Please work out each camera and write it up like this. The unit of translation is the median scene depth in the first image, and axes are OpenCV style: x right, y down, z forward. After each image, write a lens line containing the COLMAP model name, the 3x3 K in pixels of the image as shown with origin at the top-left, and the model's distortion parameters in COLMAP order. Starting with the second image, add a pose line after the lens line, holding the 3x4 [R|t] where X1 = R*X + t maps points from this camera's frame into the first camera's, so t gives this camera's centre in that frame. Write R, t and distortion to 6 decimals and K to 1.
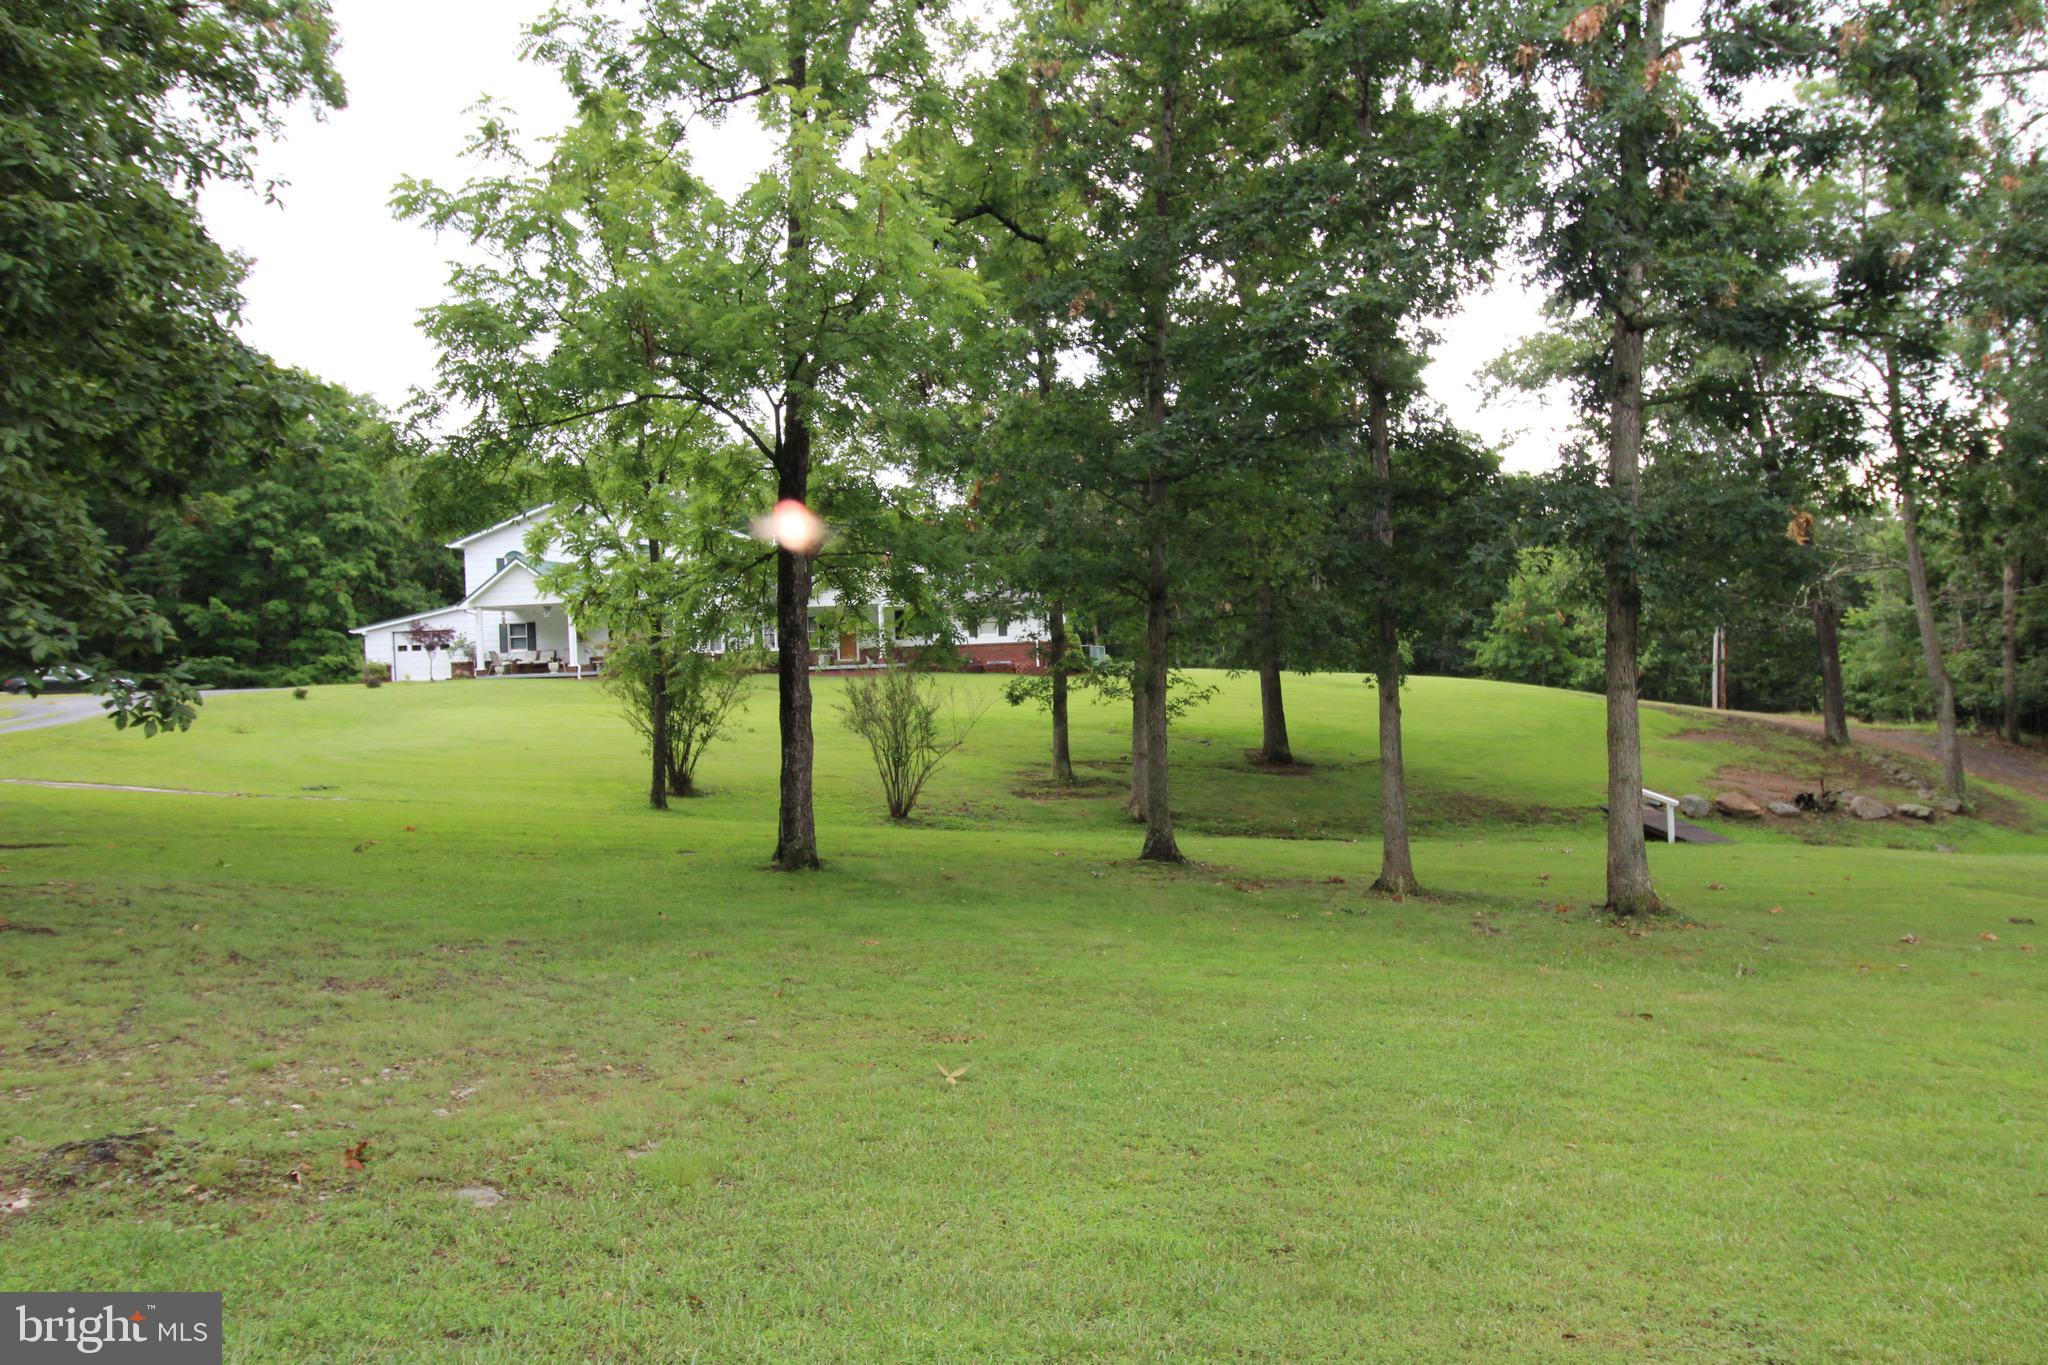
lens RADIAL K [[1428.5, 0, 1027.3], [0, 1428.5, 681.7], [0, 0, 1]] dist [0.018464, -0.004865]
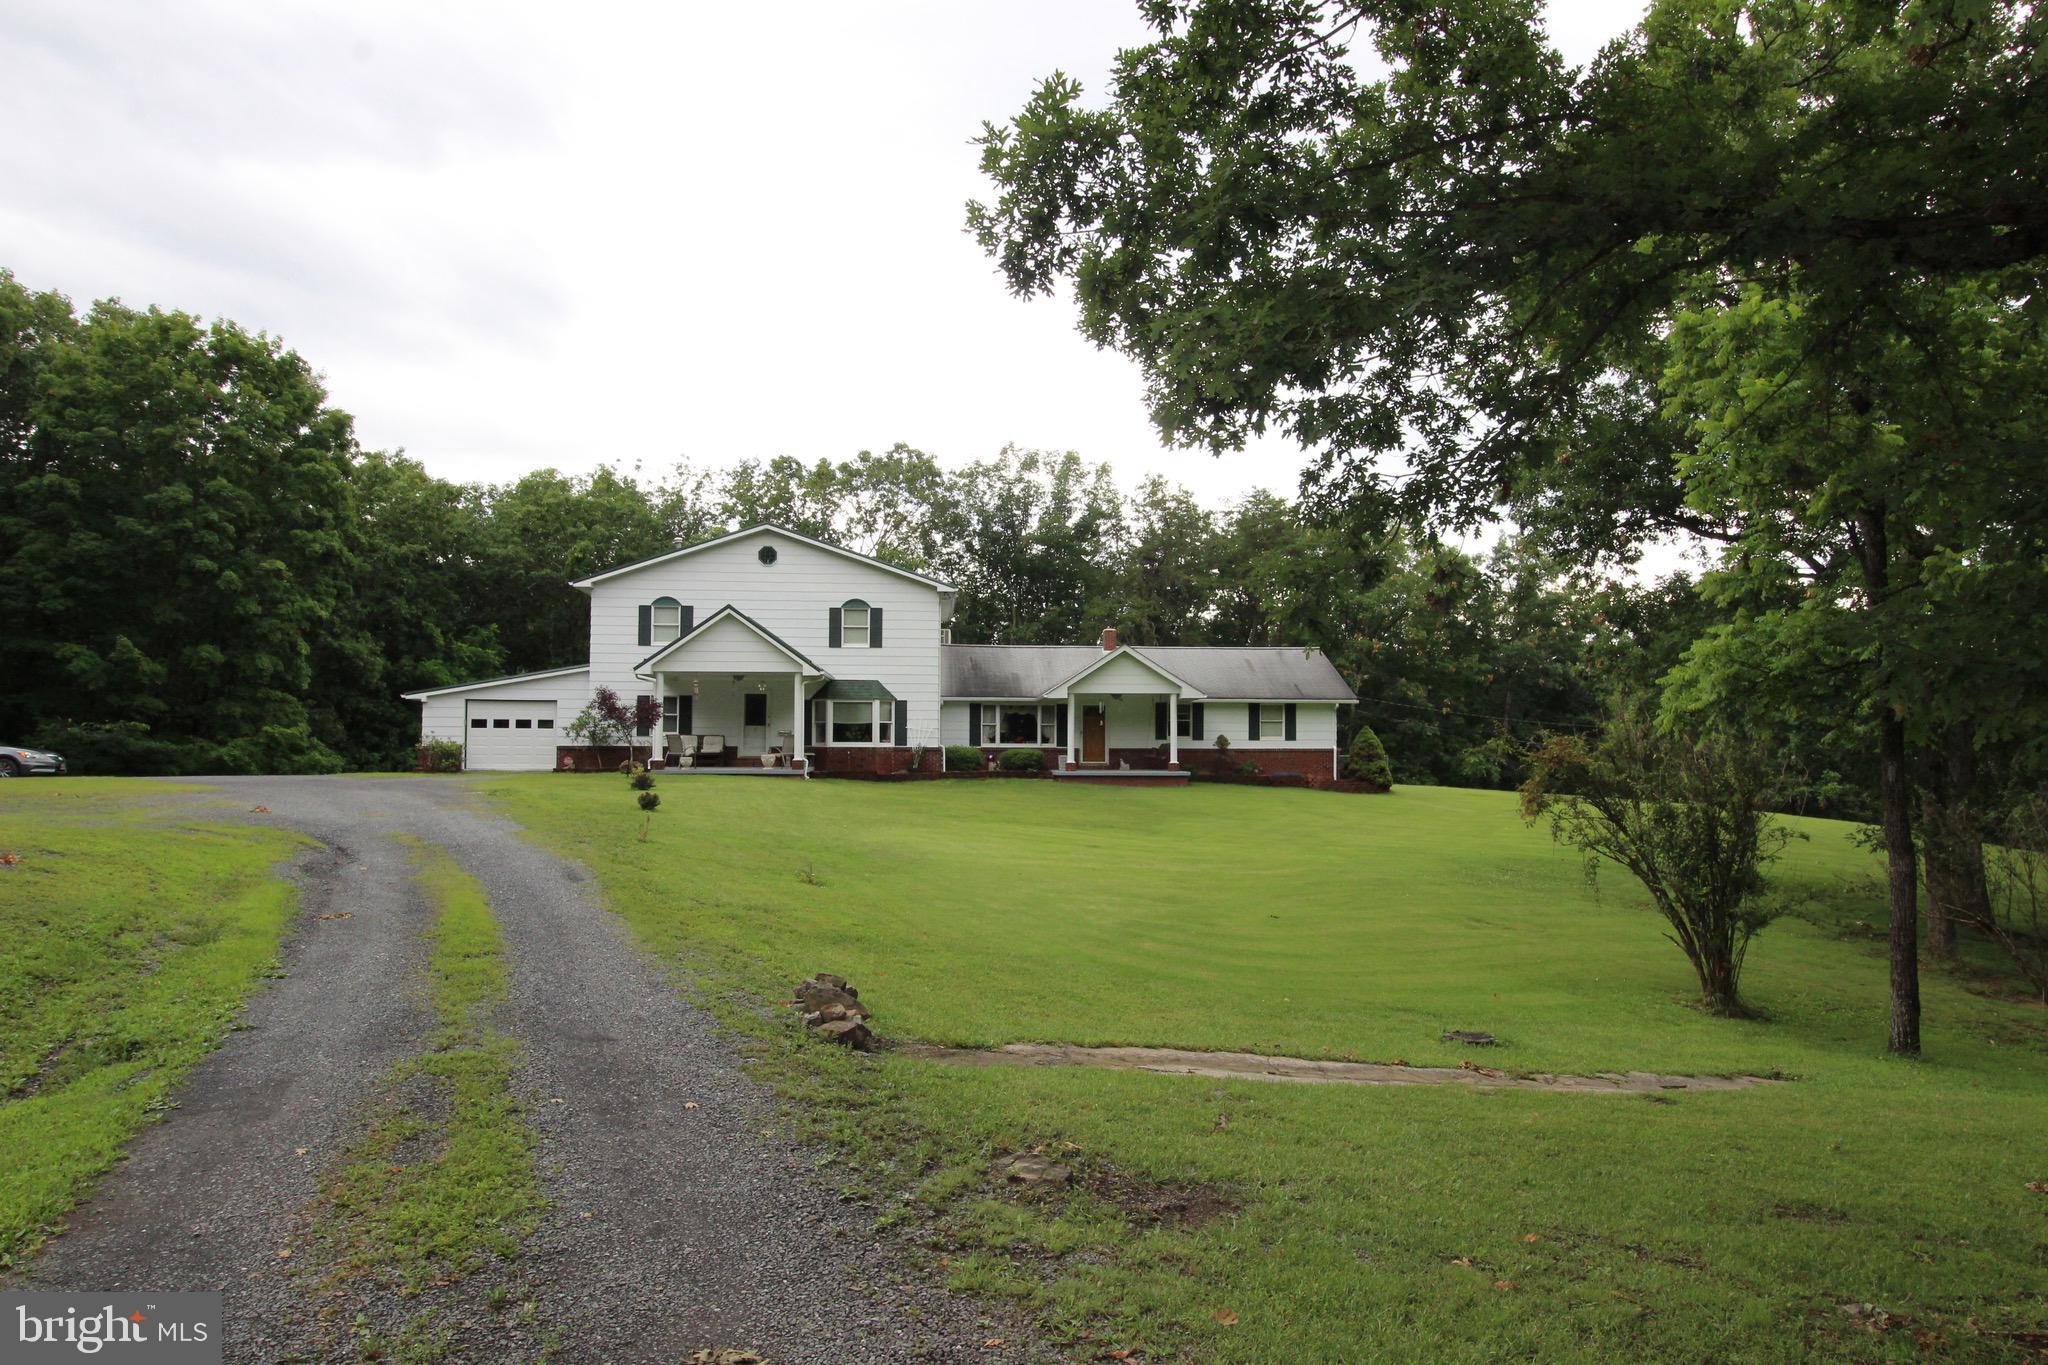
lens RADIAL K [[1428.5, 0, 1043.8], [0, 1428.5, 686.0], [0, 0, 1]] dist [0.018464, -0.004865]
pose [[0.968616, 0.049123, 0.243661, -0.347280], [-0.034439, 0.997345, -0.064163, -0.005956], [-0.246166, 0.053758, 0.967736, 0.247470]]
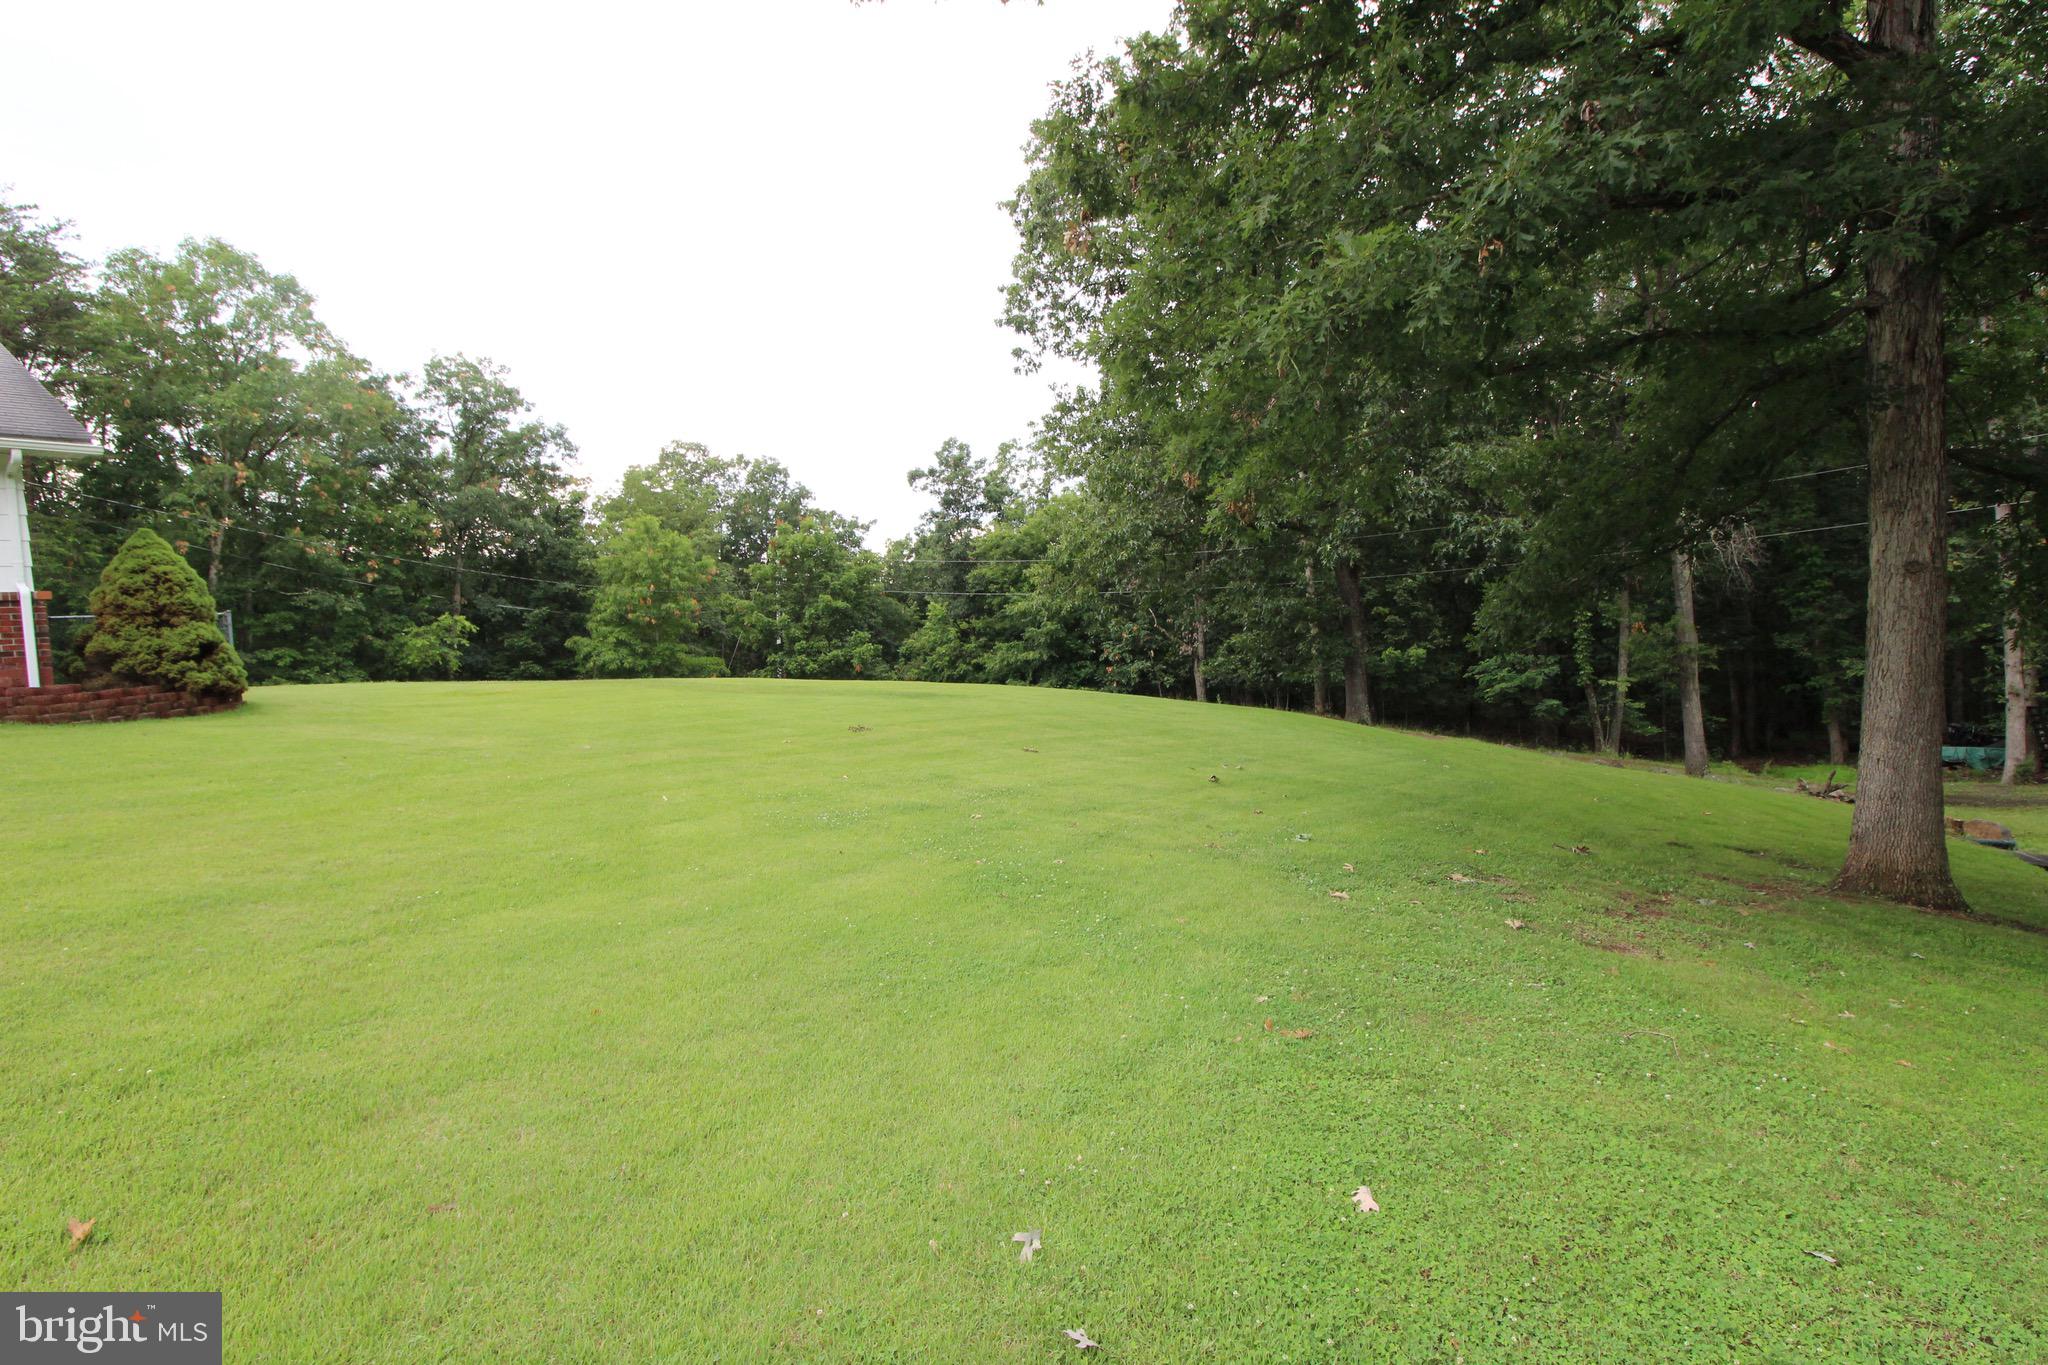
lens RADIAL K [[1009.4, 0, 1046.1], [0, 1009.4, 683.2], [0, 0, 1]] dist [-0.001409, -0.011123]
pose [[0.438297, -0.040643, 0.897911, -0.076206], [0.041753, 0.998819, 0.024830, -0.007963], [-0.897860, 0.026608, 0.439477, 0.733836]]
